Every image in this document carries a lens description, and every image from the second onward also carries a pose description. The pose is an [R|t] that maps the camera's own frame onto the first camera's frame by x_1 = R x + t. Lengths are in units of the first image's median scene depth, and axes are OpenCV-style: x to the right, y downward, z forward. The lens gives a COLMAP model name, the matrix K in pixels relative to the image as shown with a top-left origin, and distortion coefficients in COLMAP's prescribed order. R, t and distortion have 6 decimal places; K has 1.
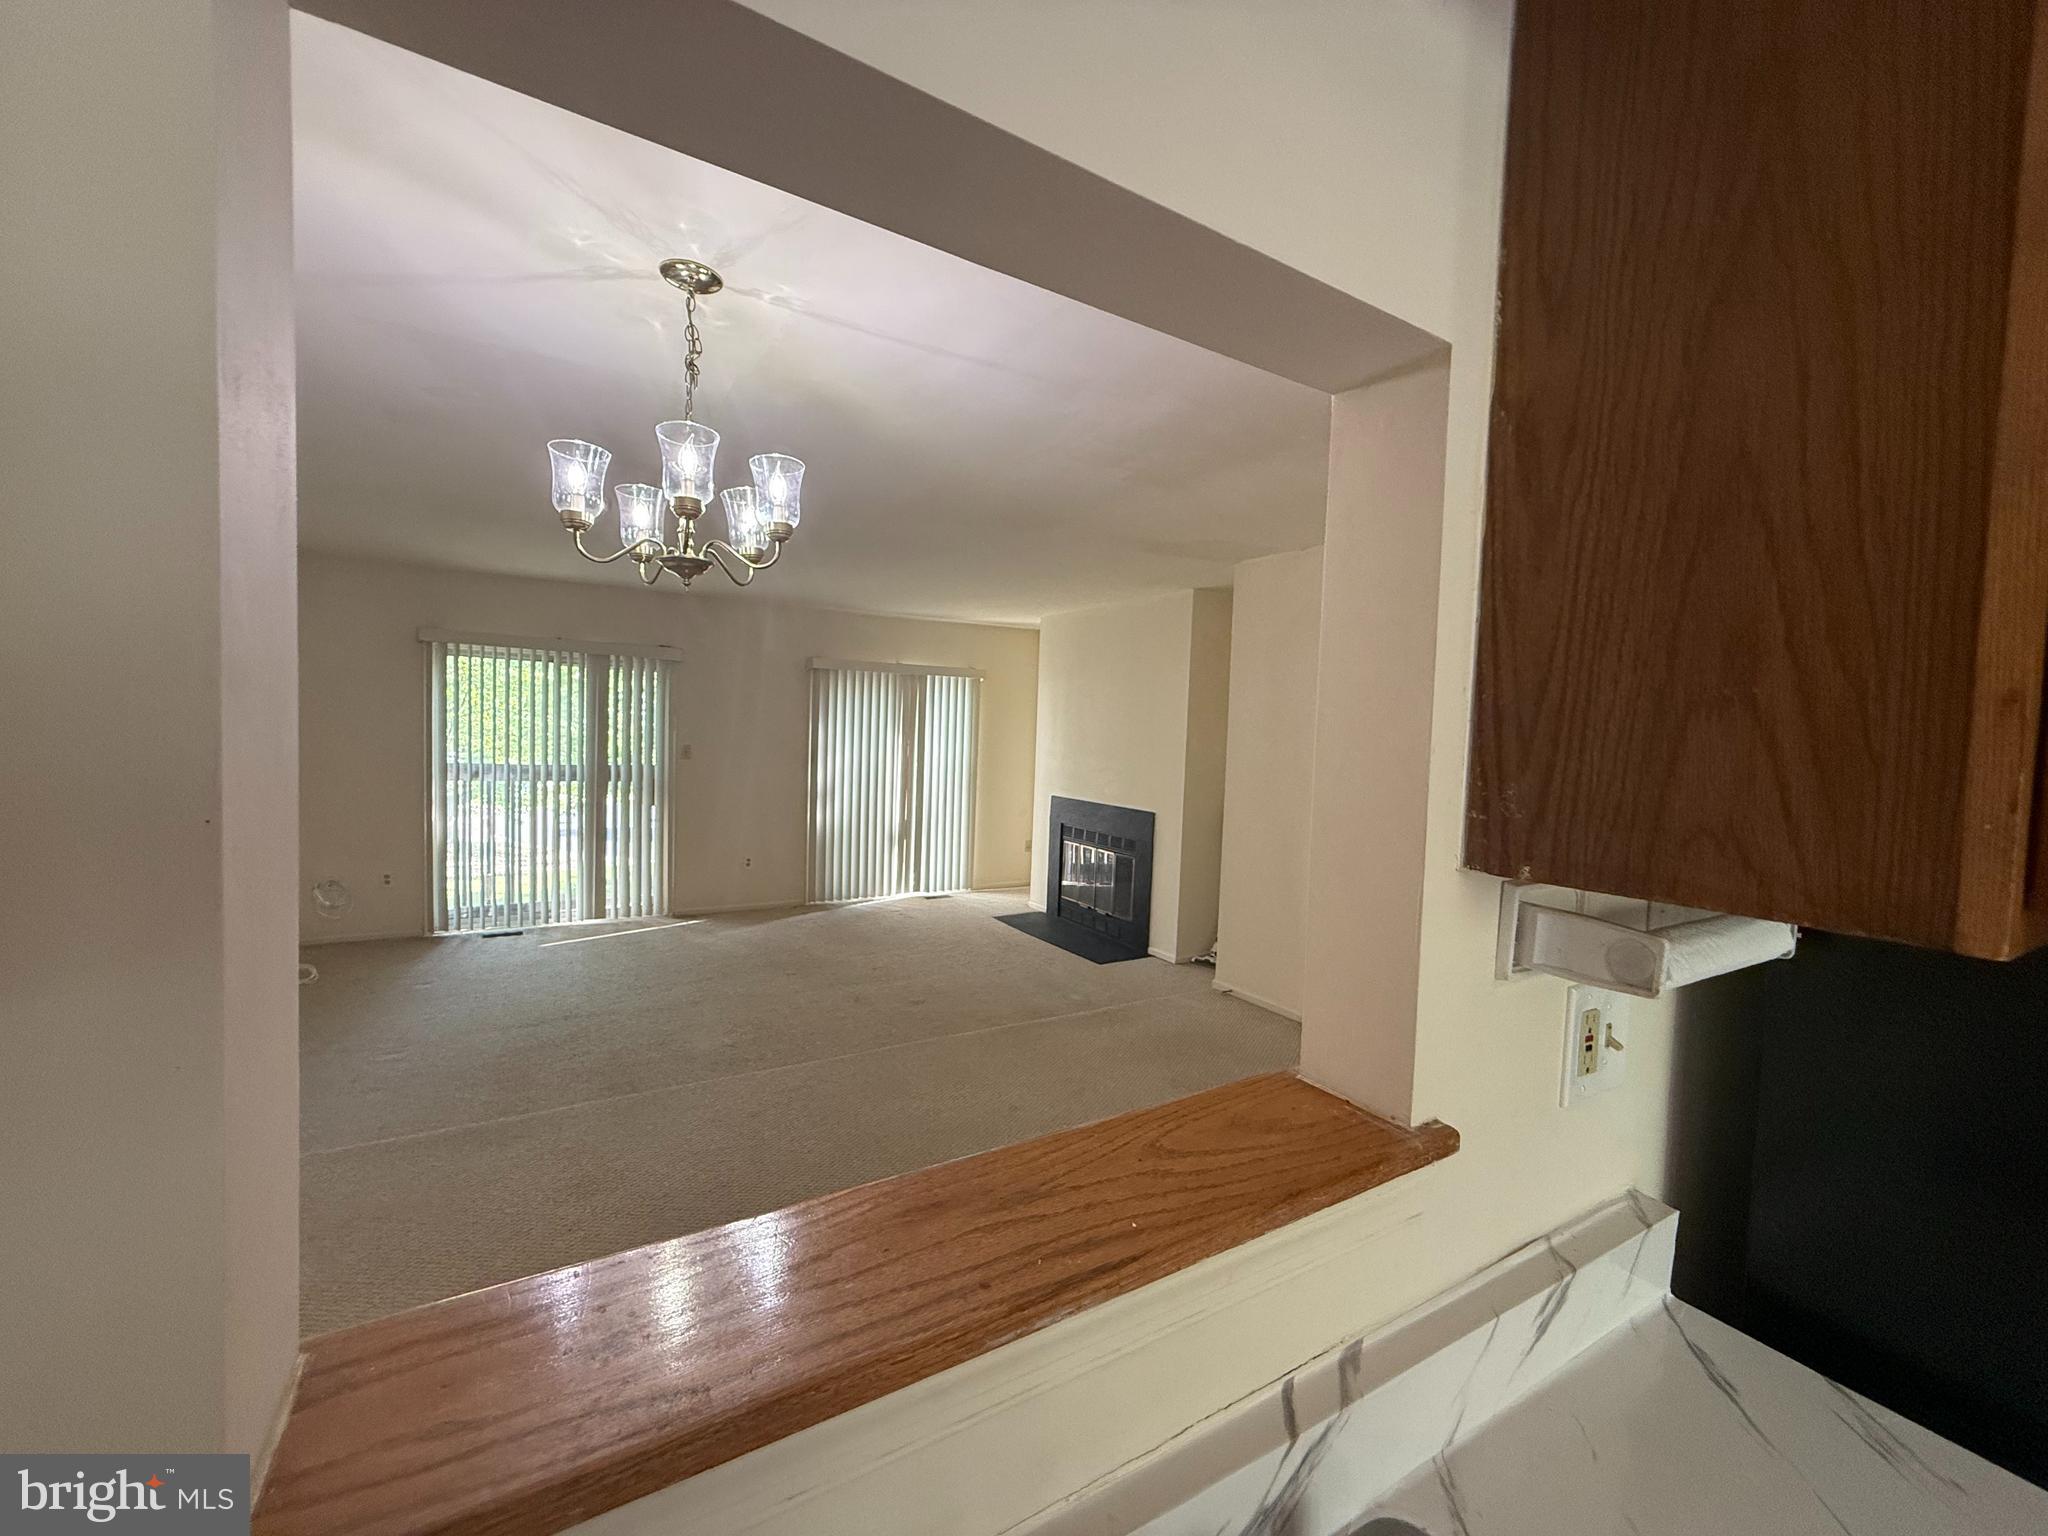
lens RADIAL K [[821.1, 0, 1019.7], [0, 821.1, 774.5], [0, 0, 1]] dist [-0.003609, -0.000087]
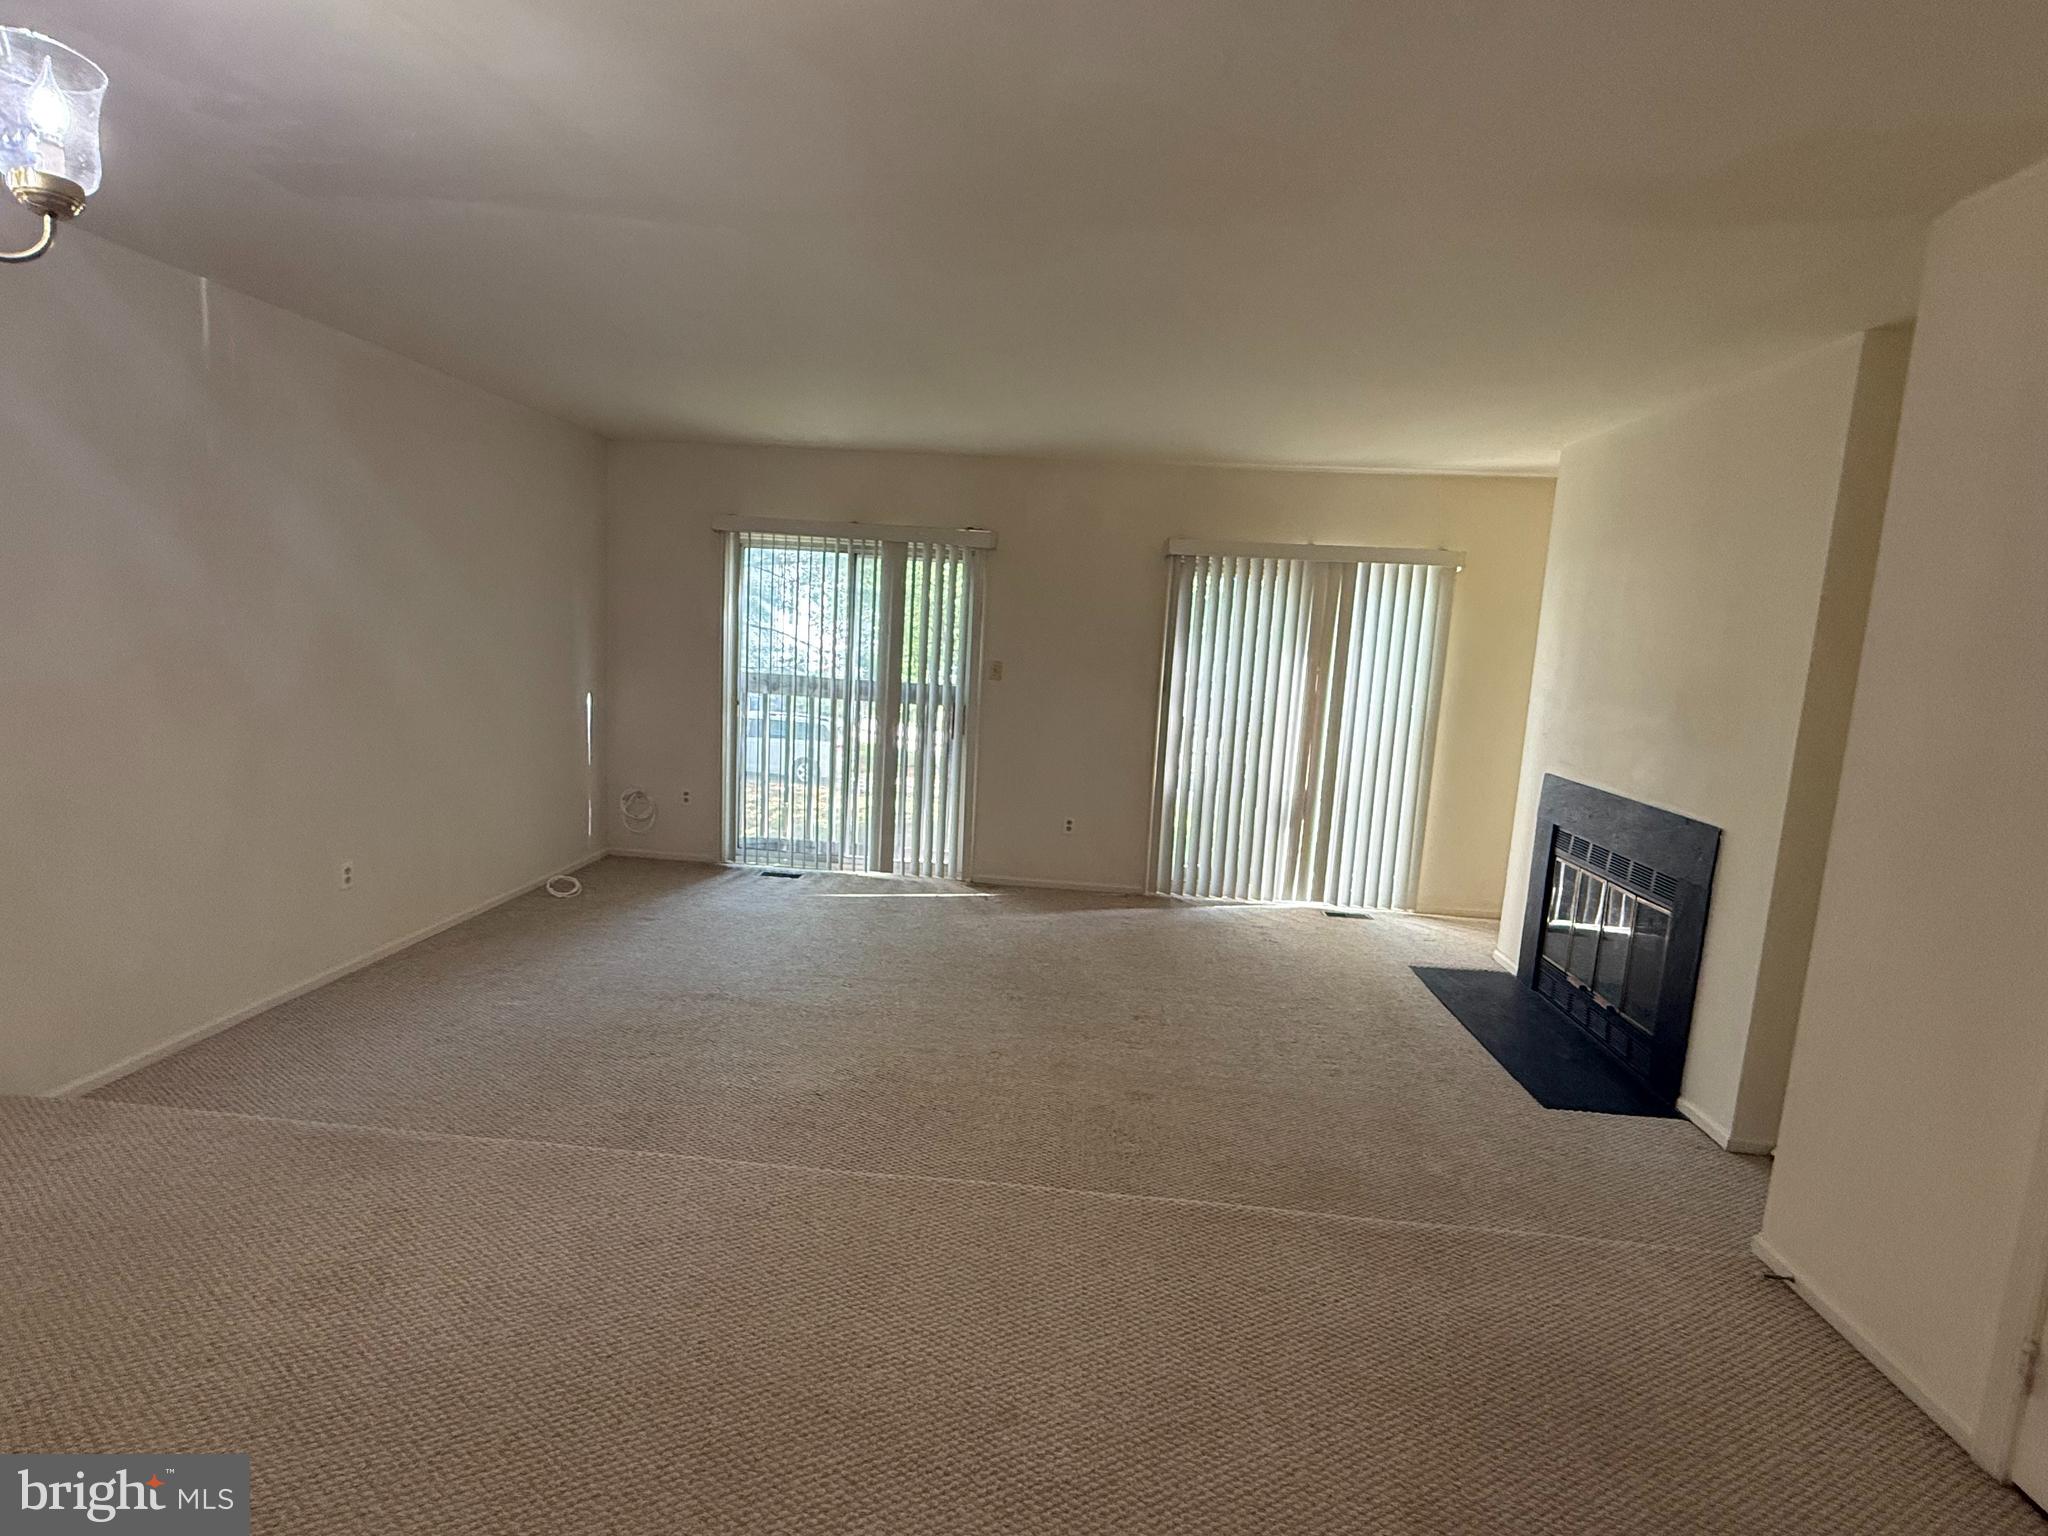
lens RADIAL K [[1000.7, 0, 1024.0], [0, 1000.7, 768.0], [0, 0, 1]] dist [0.003585, 0.000401]
pose [[0.817662, 0.090793, -0.568495, 0.148597], [-0.059503, 0.995525, 0.073410, -0.007216], [0.572616, -0.026197, 0.819405, 0.265135]]
